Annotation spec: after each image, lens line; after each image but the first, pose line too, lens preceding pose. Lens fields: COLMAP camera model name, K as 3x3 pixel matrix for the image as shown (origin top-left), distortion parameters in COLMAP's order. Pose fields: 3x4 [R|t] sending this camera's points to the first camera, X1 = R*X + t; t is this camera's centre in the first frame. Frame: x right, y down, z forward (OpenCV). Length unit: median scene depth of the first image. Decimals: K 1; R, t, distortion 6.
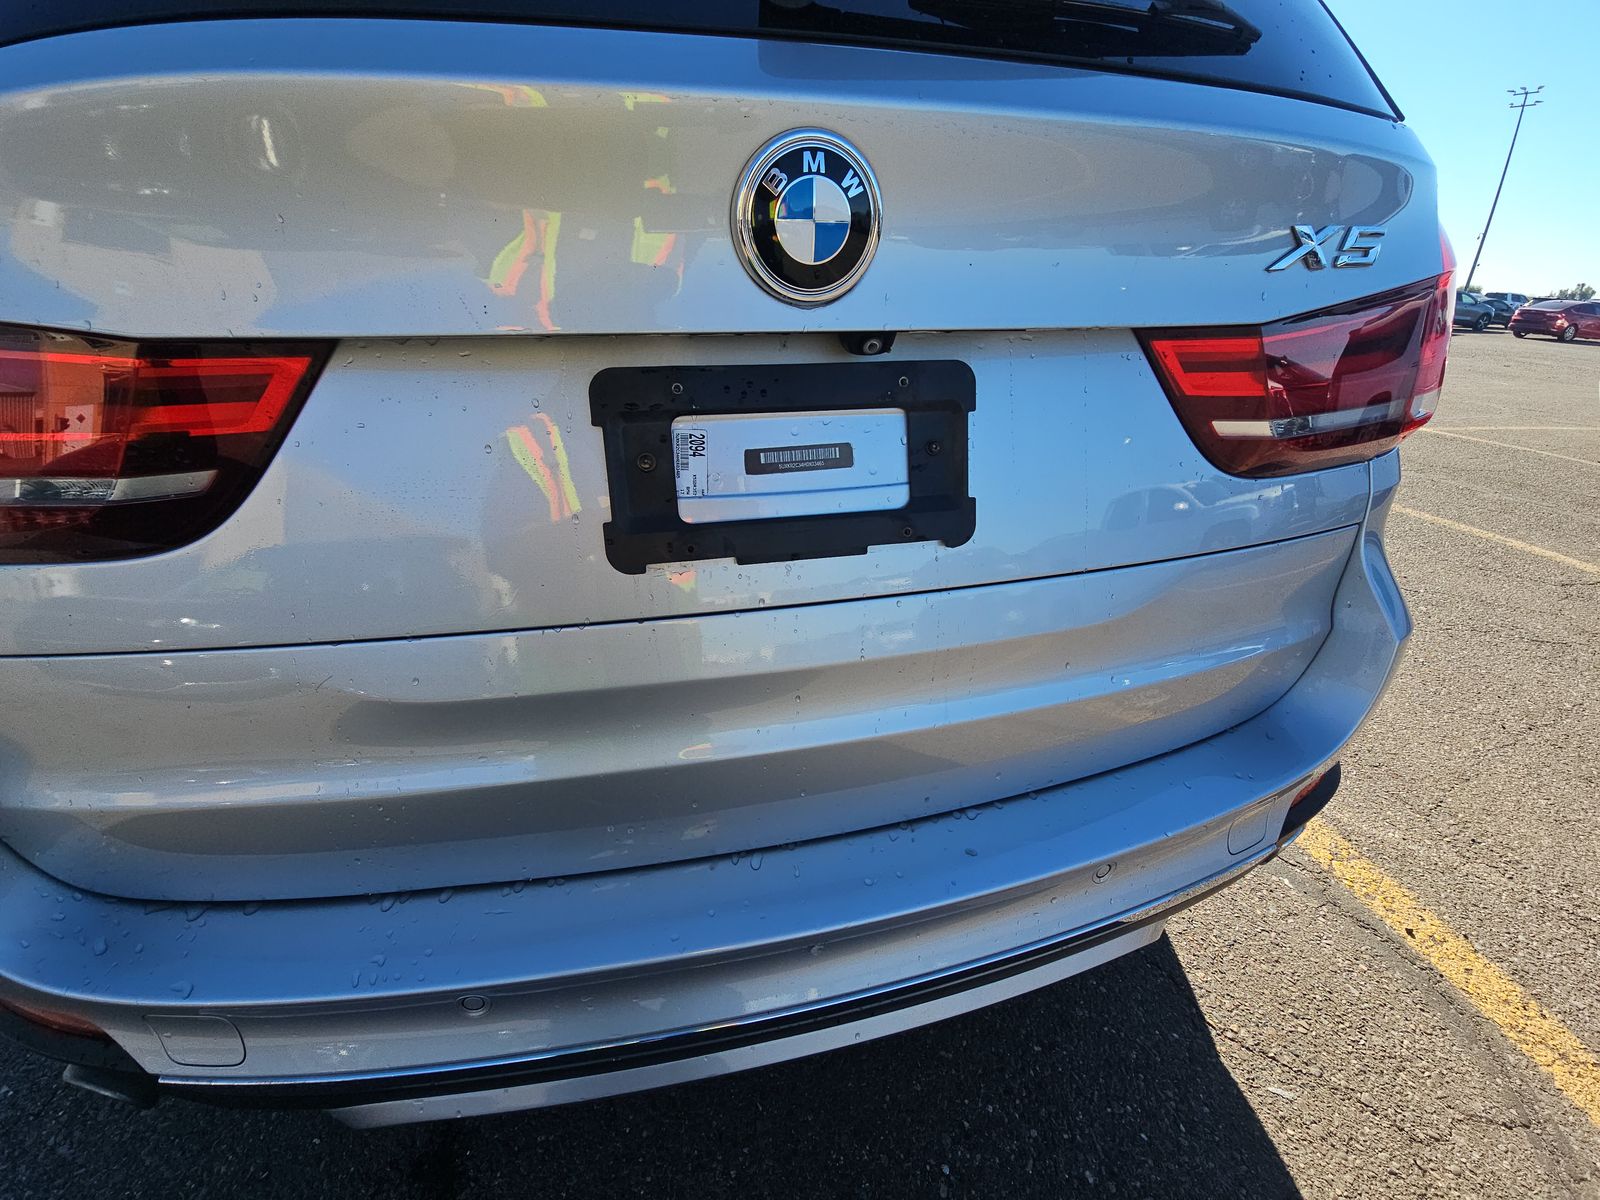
lens RADIAL K [[652.9, 0, 799.2], [0, 652.9, 590.3], [0, 0, 1]] dist [0.001784, -0.005358]
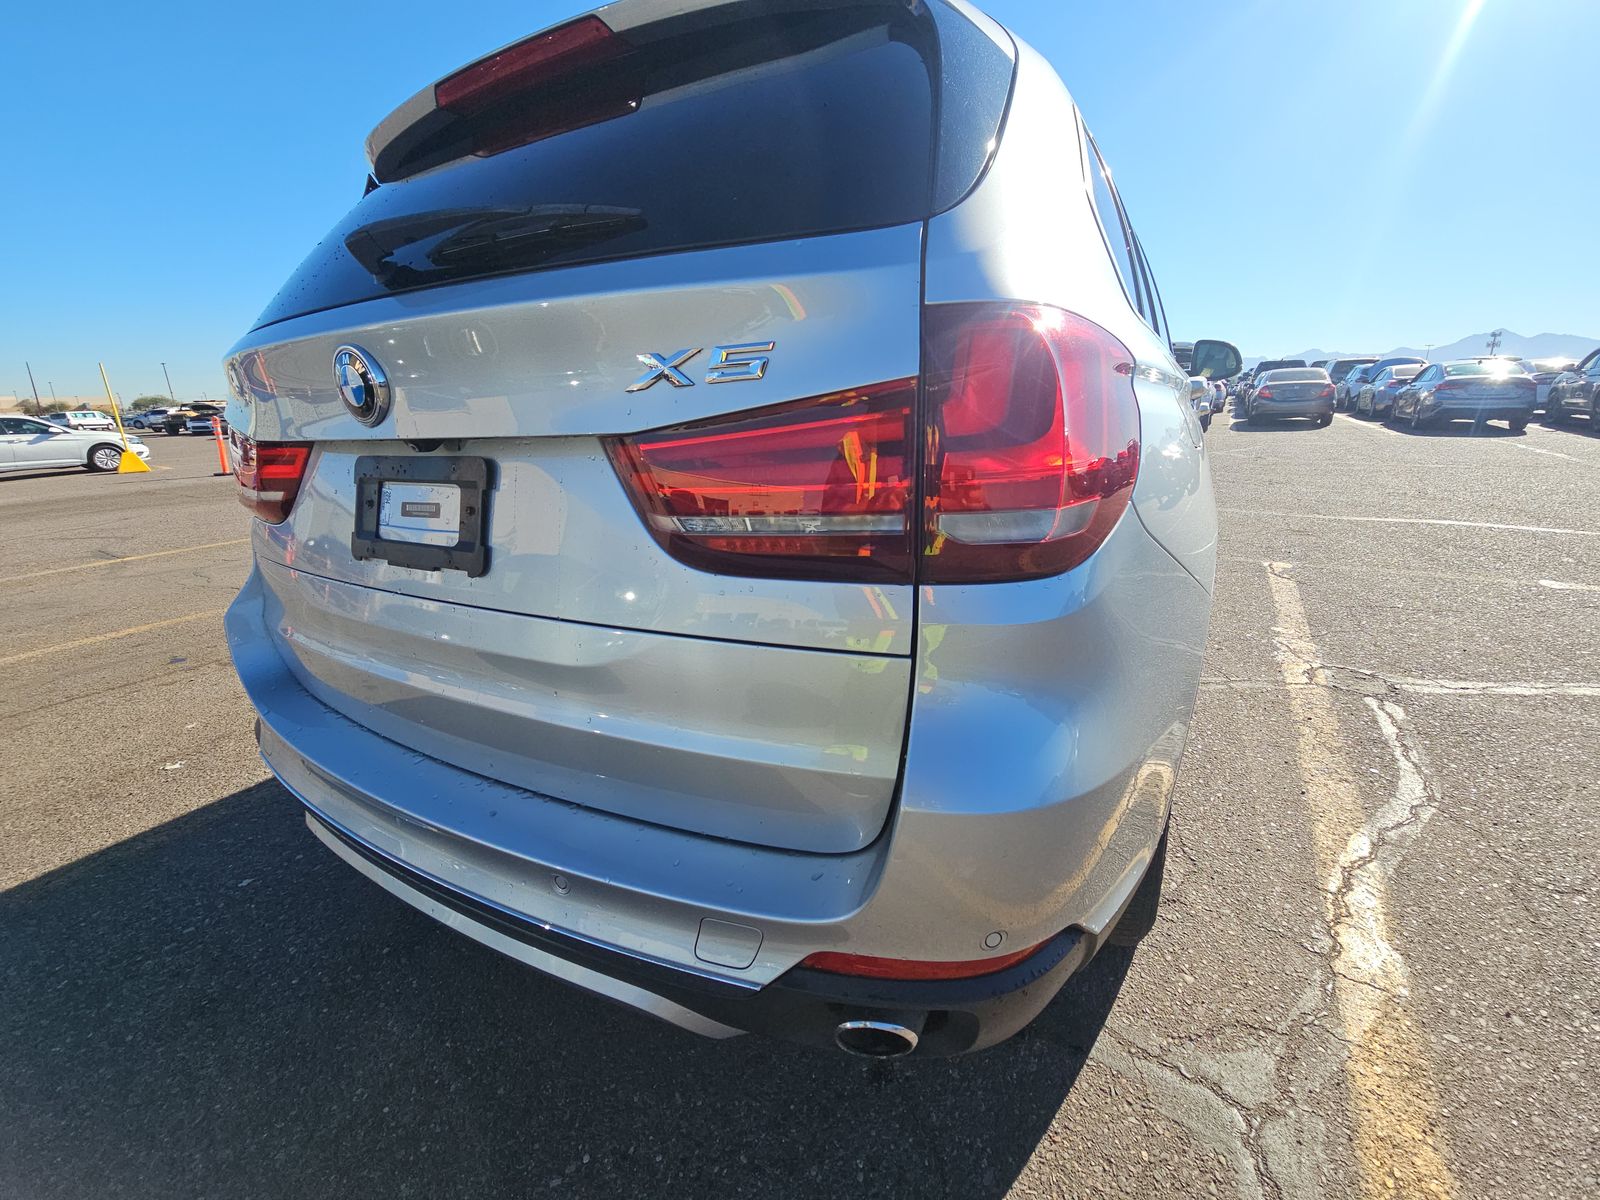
lens RADIAL K [[652.9, 0, 799.2], [0, 652.9, 590.3], [0, 0, 1]] dist [0.001784, -0.005358]
pose [[0.734702, 0.161800, -0.658813, 1.863520], [-0.244538, 0.969018, -0.034723, -0.177676], [0.632783, 0.186616, 0.751505, 0.373101]]
